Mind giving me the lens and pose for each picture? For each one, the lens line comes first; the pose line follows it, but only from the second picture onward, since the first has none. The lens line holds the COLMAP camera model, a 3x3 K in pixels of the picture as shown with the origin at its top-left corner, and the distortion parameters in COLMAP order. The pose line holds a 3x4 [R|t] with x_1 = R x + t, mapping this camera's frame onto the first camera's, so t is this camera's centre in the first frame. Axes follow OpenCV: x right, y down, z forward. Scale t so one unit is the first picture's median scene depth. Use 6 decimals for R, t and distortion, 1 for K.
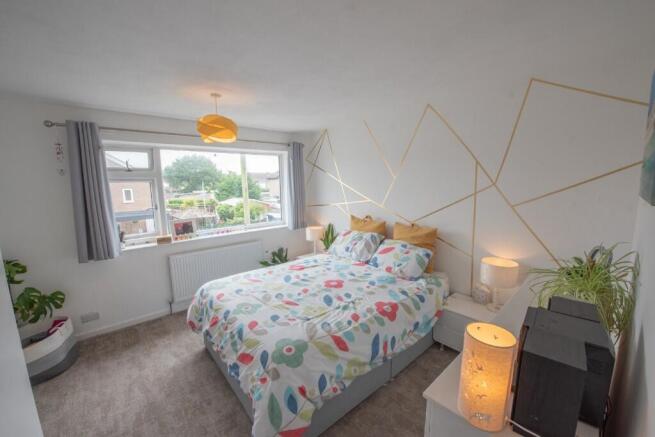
lens RADIAL K [[273.6, 0, 326.3], [0, 273.6, 220.6], [0, 0, 1]] dist [-0.015034, -0.000532]
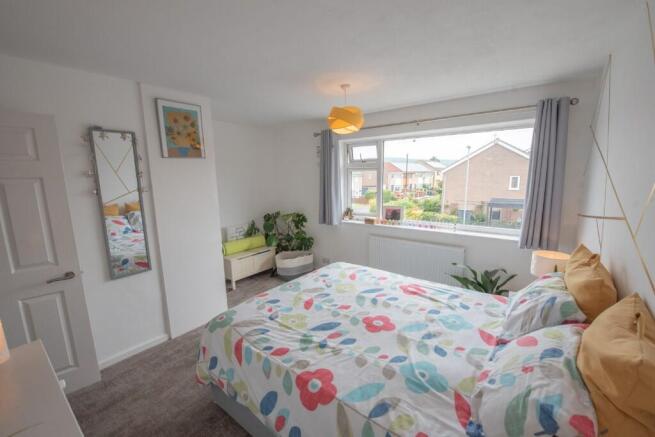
lens RADIAL K [[273.6, 0, 326.3], [0, 273.6, 220.6], [0, 0, 1]] dist [-0.015034, -0.000532]
pose [[0.175088, 0.174770, -0.968917, 0.598168], [-0.127346, 0.979872, 0.153734, -0.102001], [0.976282, 0.096470, 0.193820, 0.704222]]
